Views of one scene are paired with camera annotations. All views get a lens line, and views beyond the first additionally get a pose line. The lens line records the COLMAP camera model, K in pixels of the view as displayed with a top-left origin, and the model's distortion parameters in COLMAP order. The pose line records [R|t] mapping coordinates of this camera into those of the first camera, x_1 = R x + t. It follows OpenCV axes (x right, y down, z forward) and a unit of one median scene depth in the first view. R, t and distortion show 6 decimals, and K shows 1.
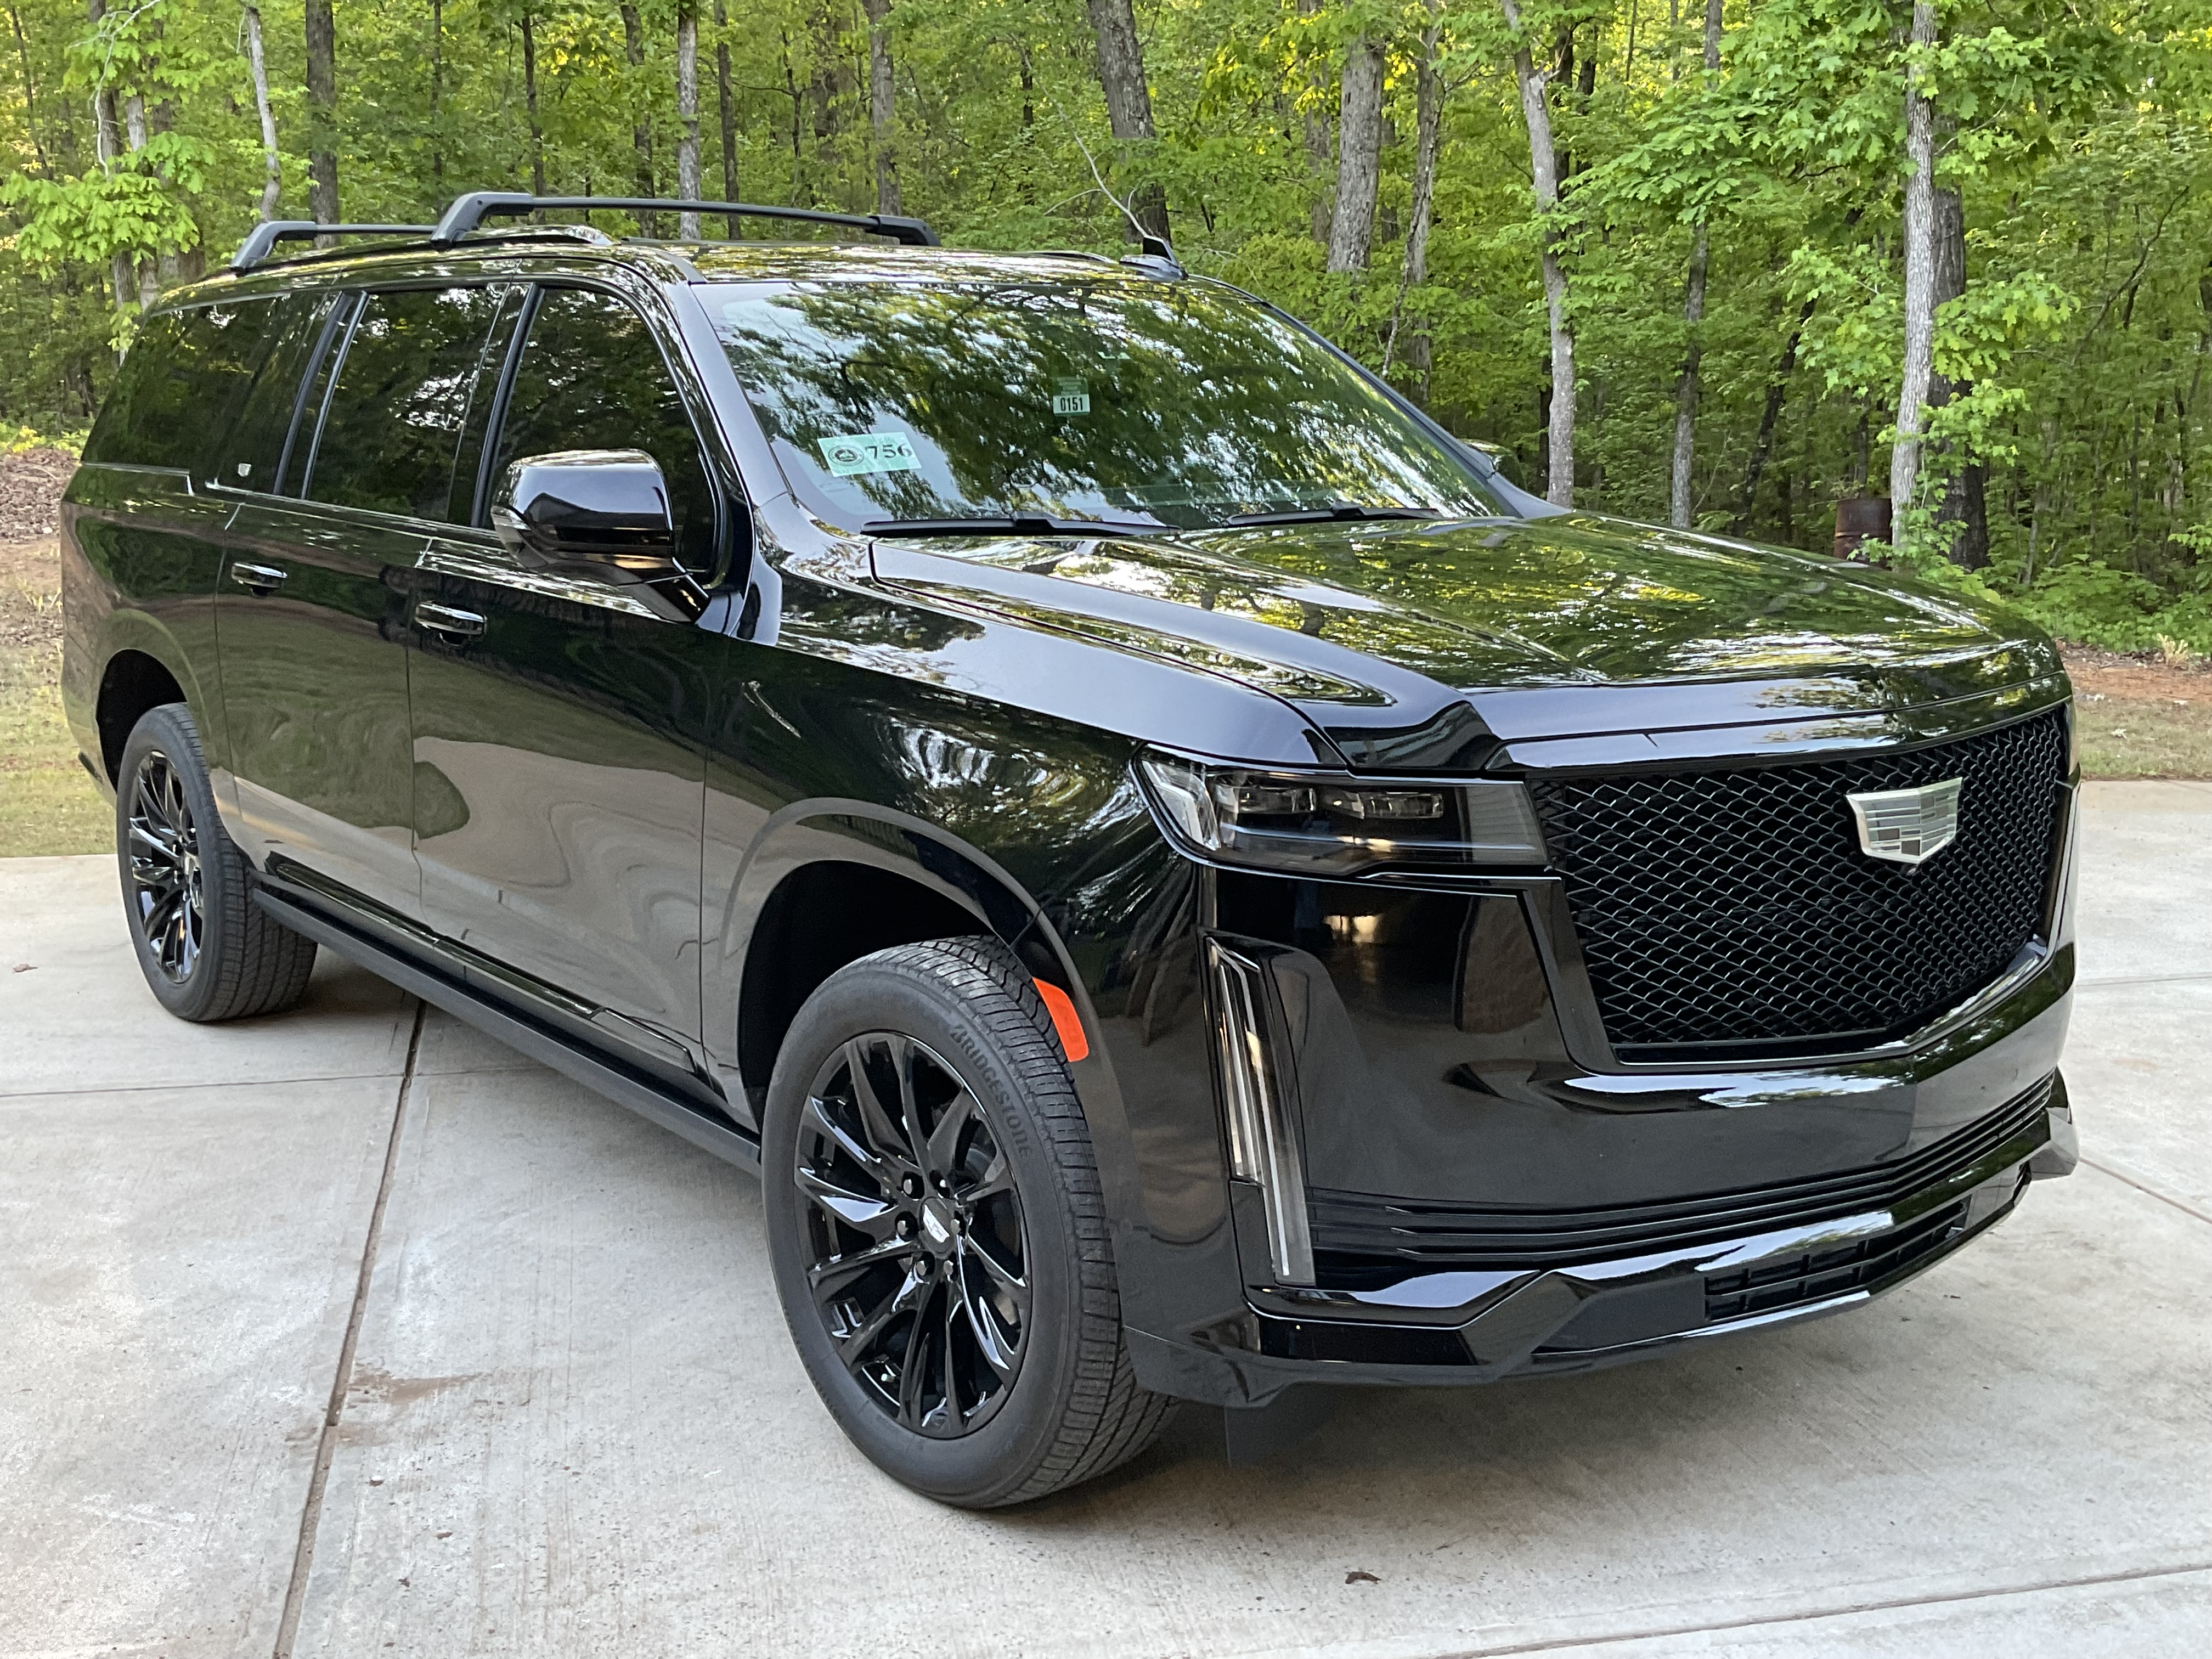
lens RADIAL K [[2405.3, 0, 1107.4], [0, 2405.3, 822.4], [0, 0, 1]] dist [0.041953, 0.000000]
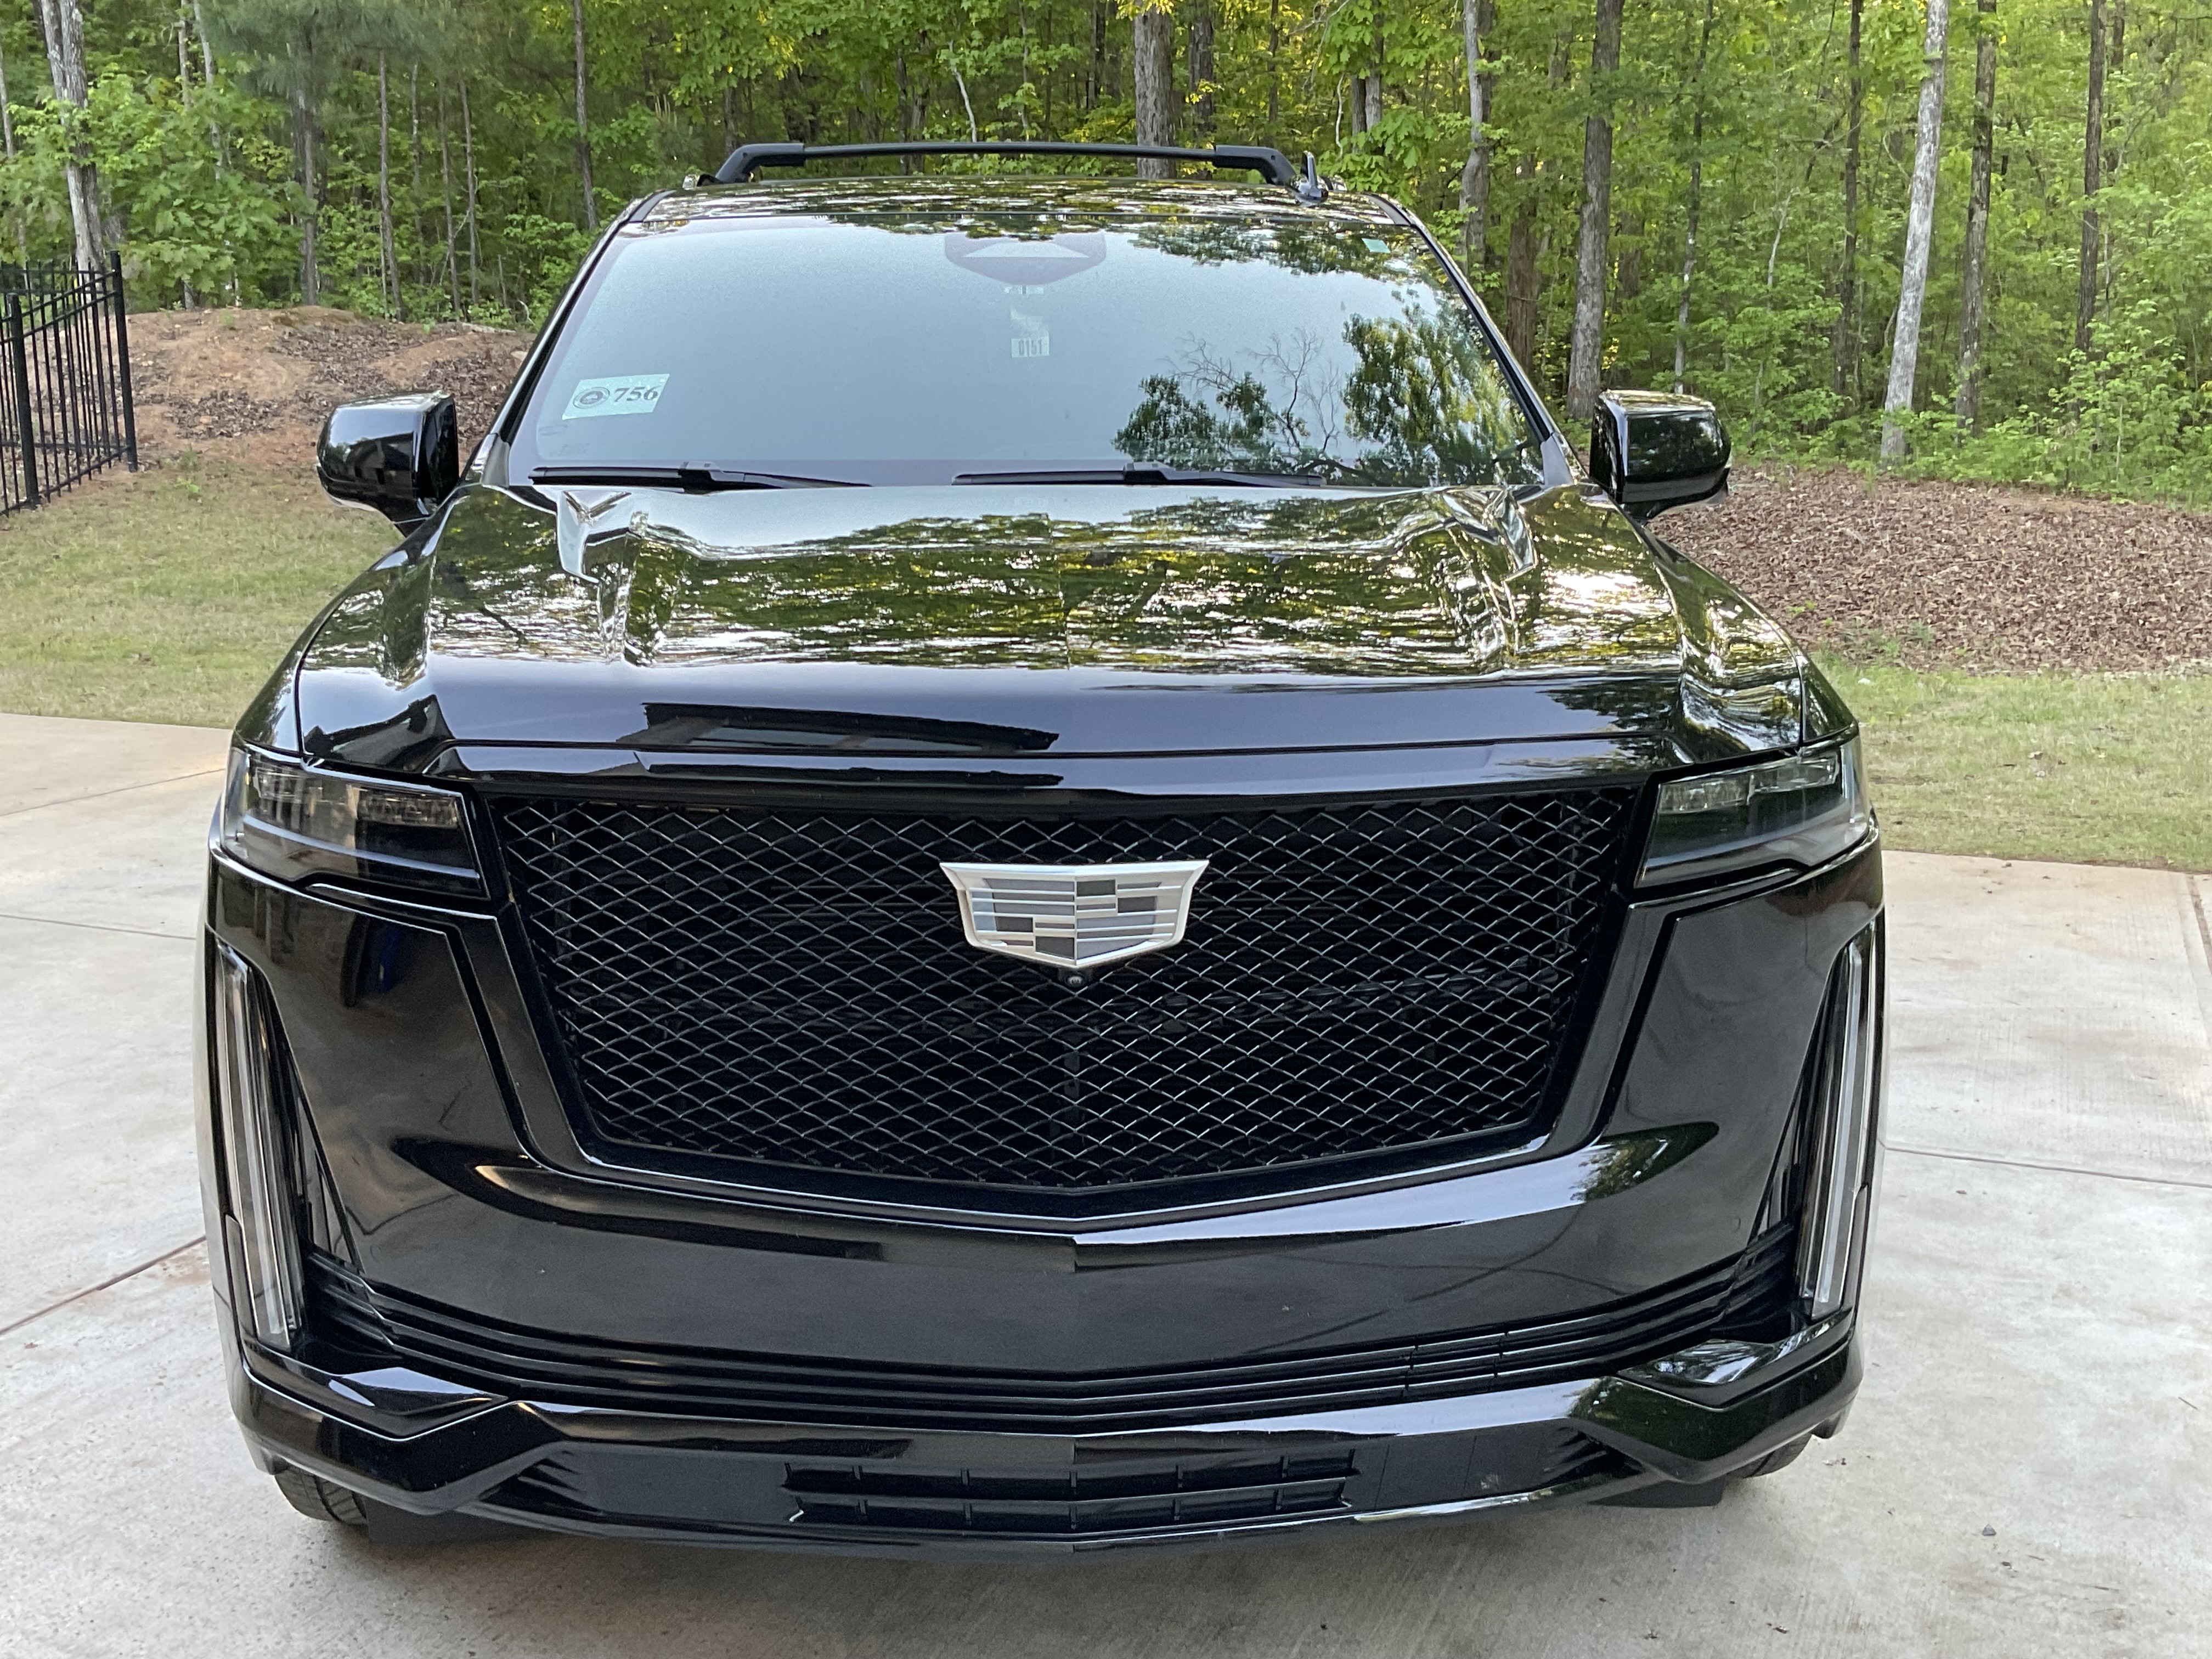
lens RADIAL K [[2405.3, 0, 1104.8], [0, 2405.3, 836.7], [0, 0, 1]] dist [0.041953, 0.000000]
pose [[0.828251, 0.107277, -0.549993, 0.181879], [-0.097724, 0.994115, 0.046738, -0.014044], [0.551770, 0.015037, 0.833861, 0.102015]]
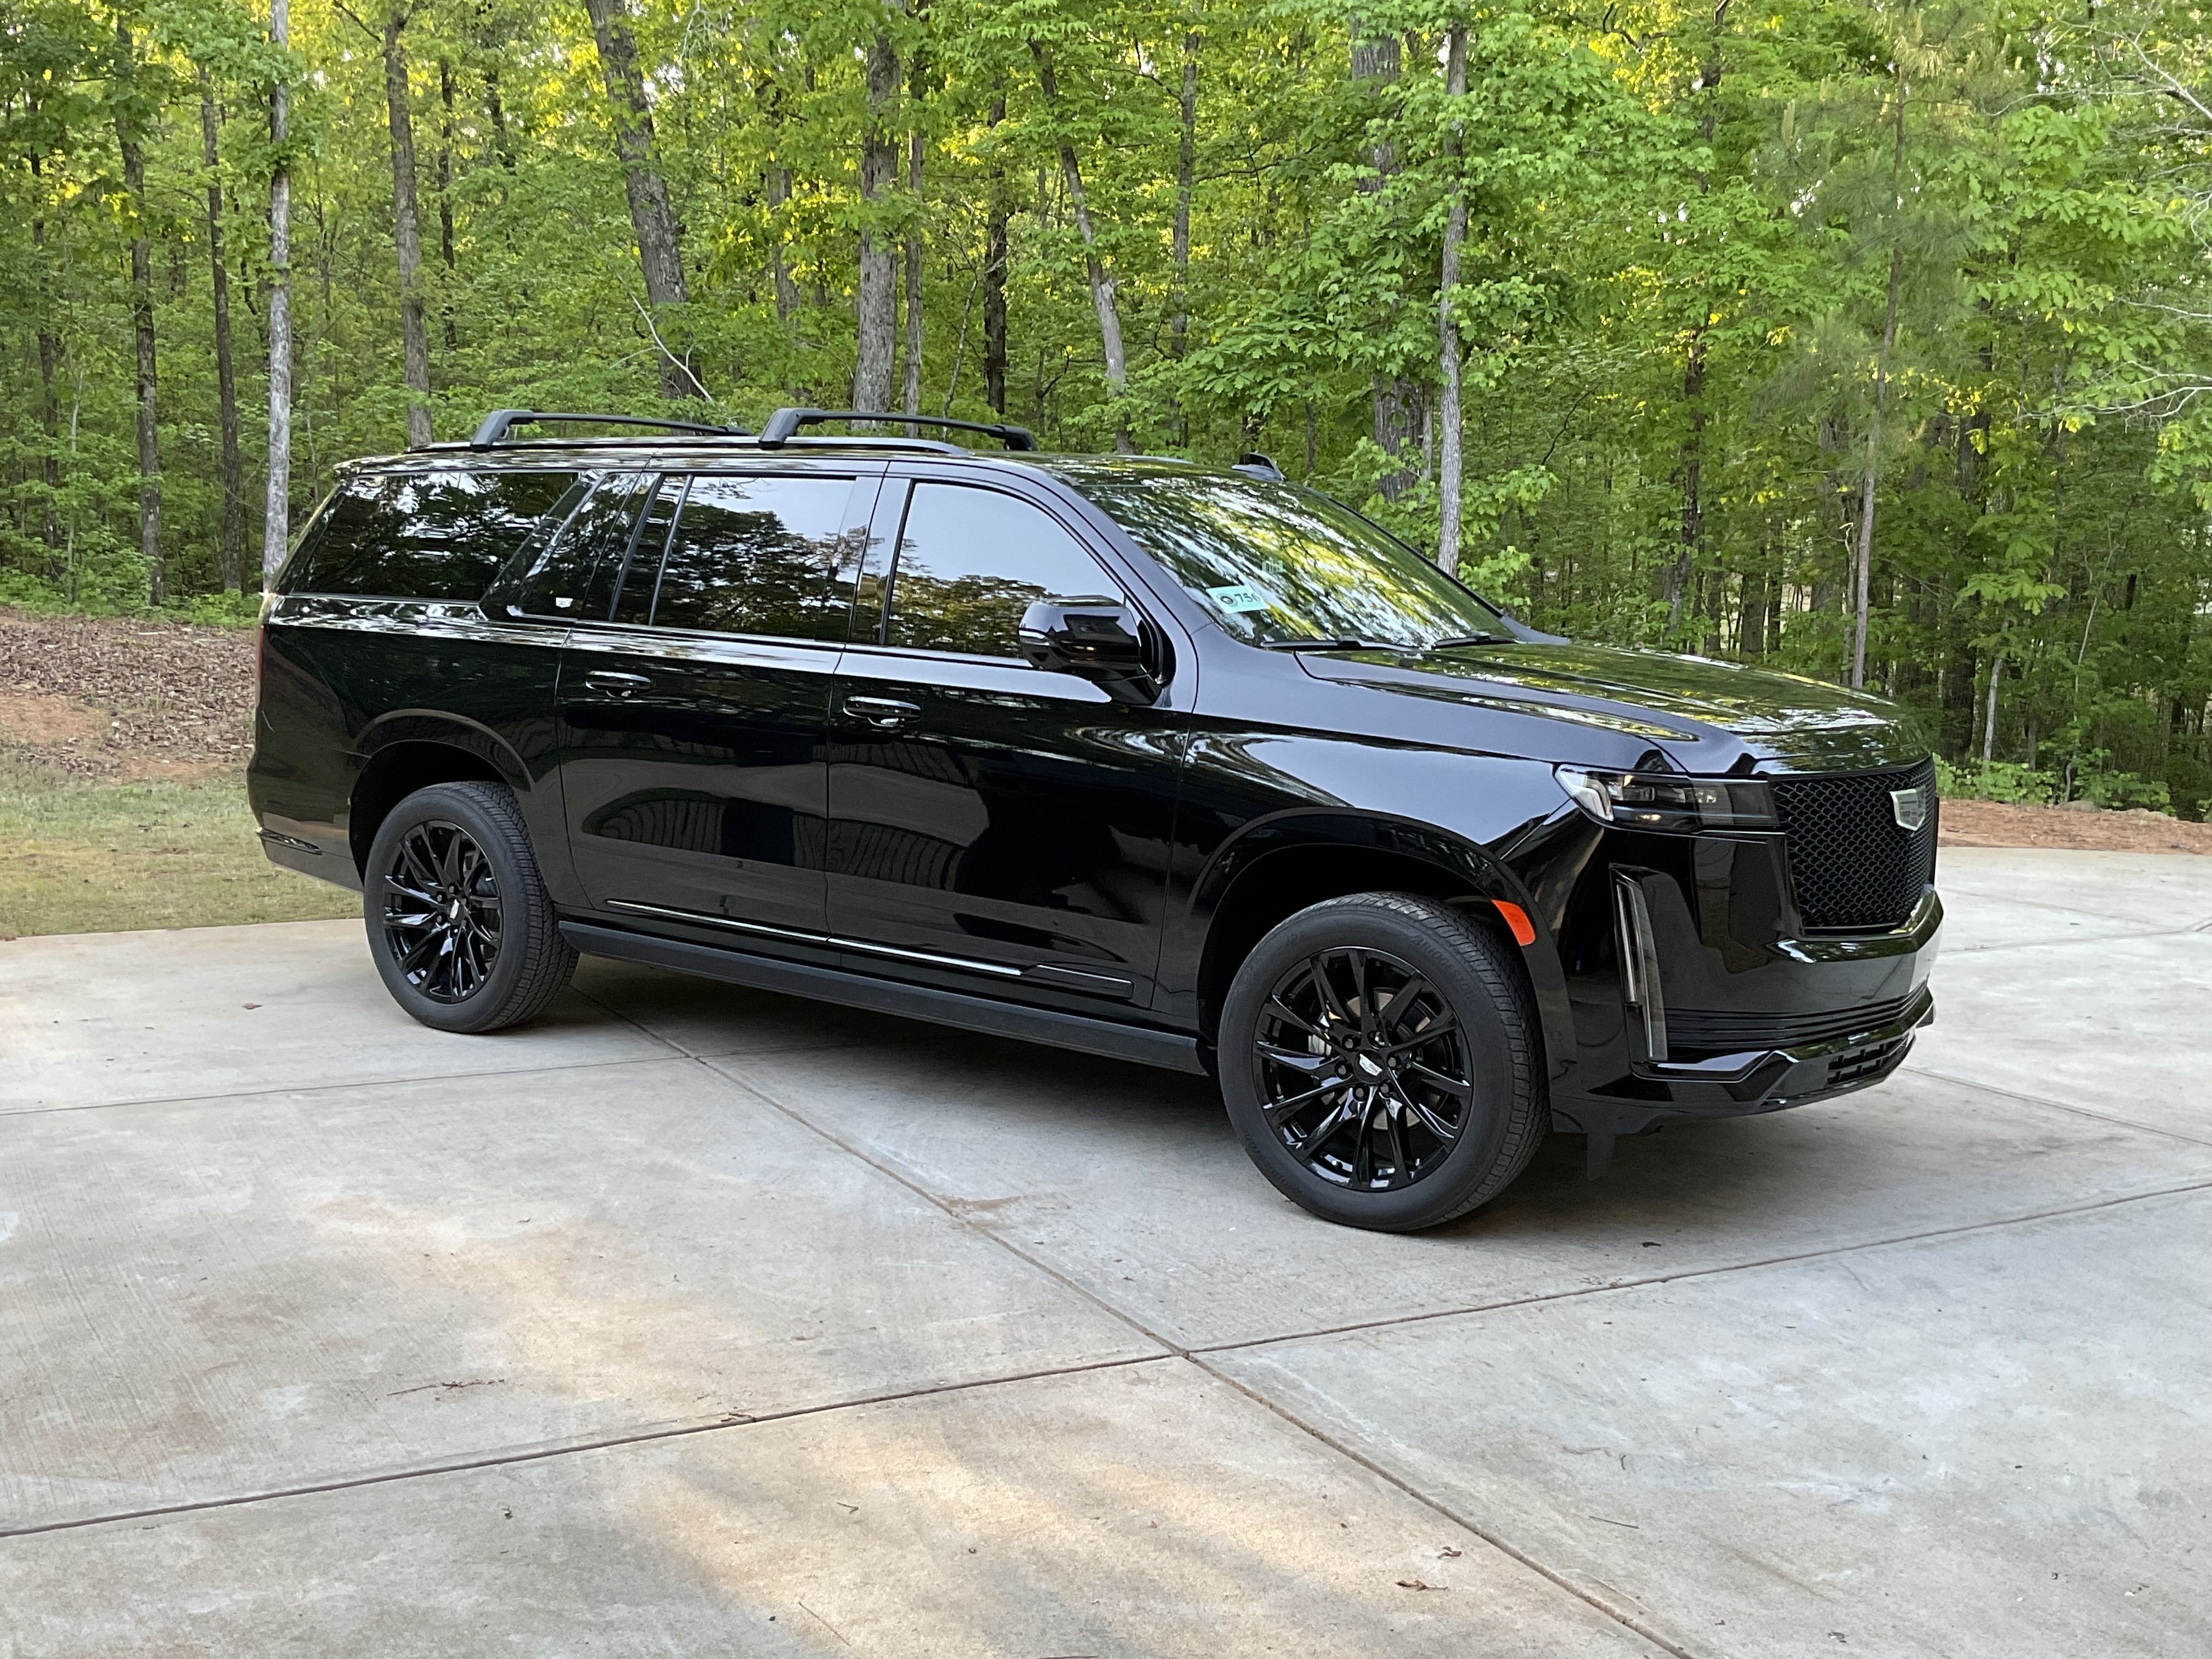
lens RADIAL K [[2405.3, 0, 1106.5], [0, 2405.3, 830.8], [0, 0, 1]] dist [0.041953, 0.000000]
pose [[0.959258, -0.012366, 0.282260, -0.192422], [0.027210, 0.998441, -0.048728, 0.022385], [-0.281217, 0.054423, 0.958100, -0.145791]]
